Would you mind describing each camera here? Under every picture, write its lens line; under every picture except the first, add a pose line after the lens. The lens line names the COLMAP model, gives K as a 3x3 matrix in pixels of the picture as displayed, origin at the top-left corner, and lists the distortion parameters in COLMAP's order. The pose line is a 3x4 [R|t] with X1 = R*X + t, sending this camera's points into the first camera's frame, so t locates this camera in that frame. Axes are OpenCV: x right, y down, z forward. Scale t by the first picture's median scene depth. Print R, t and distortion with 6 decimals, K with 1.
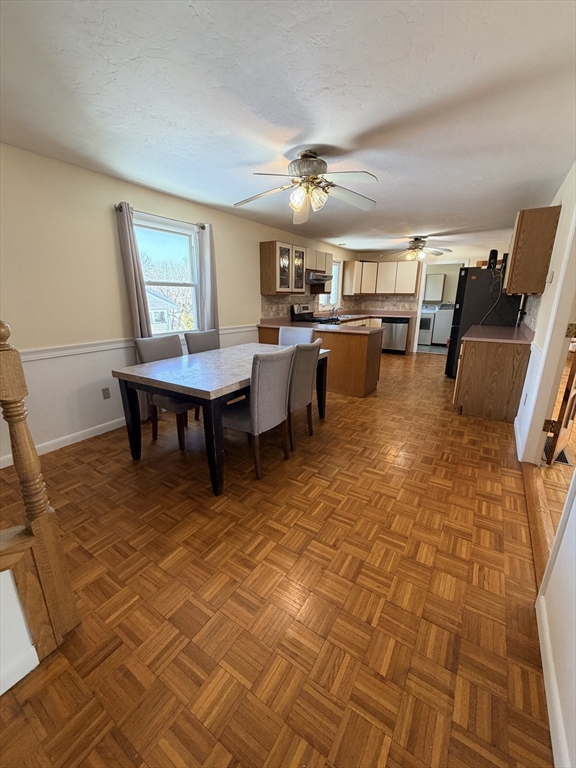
lens RADIAL K [[310.4, 0, 289.5], [0, 310.4, 382.5], [0, 0, 1]] dist [0.002606, 0.000384]
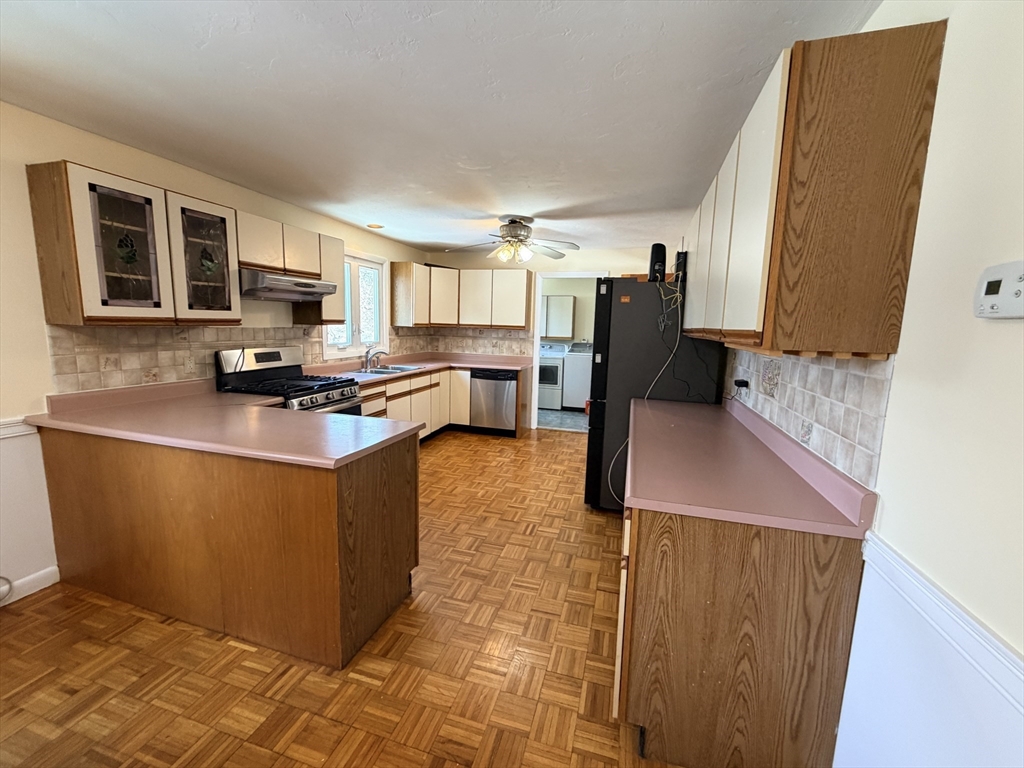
lens RADIAL K [[413.9, 0, 512.0], [0, 413.9, 383.9], [0, 0, 1]] dist [0.002606, 0.000384]
pose [[0.959150, -0.018903, 0.282265, 0.214085], [0.053897, 0.991700, -0.116732, -0.125778], [-0.277715, 0.127177, 0.952208, 0.400713]]
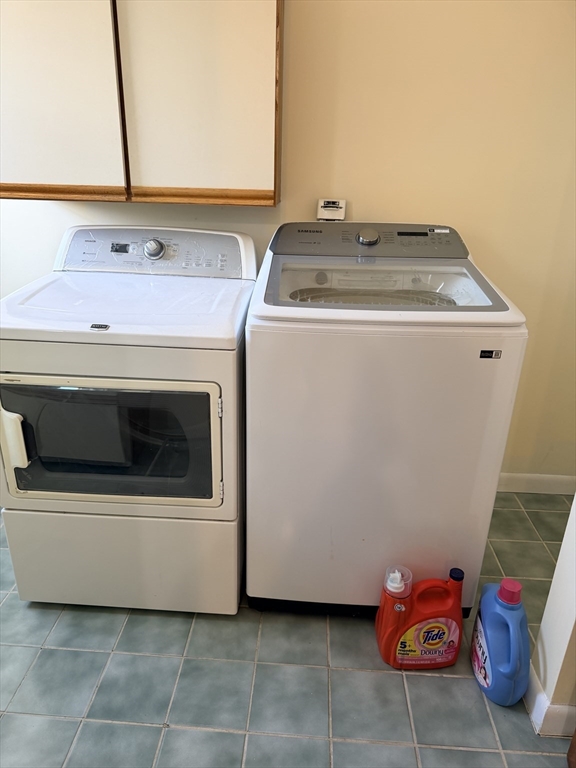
lens RADIAL K [[545.4, 0, 287.9], [0, 545.4, 383.2], [0, 0, 1]] dist [0.061991, -0.074546]
pose [[0.854168, -0.170644, 0.491201, 0.592748], [0.107589, 0.982177, 0.154119, -0.349209], [-0.508746, -0.078796, 0.857303, 1.271005]]
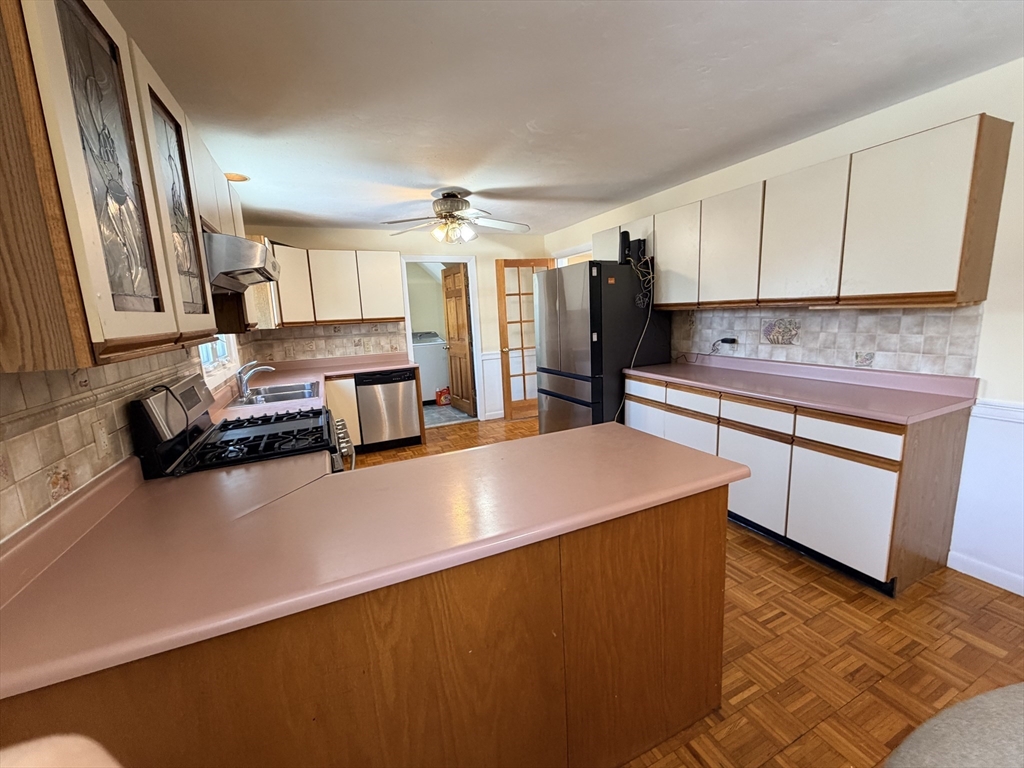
lens RADIAL K [[413.9, 0, 510.1], [0, 413.9, 384.5], [0, 0, 1]] dist [0.002606, 0.000384]
pose [[0.538889, -0.175304, 0.823934, -0.074072], [0.270510, 0.962315, 0.027821, -0.200470], [-0.797761, 0.207890, 0.566003, 0.661461]]
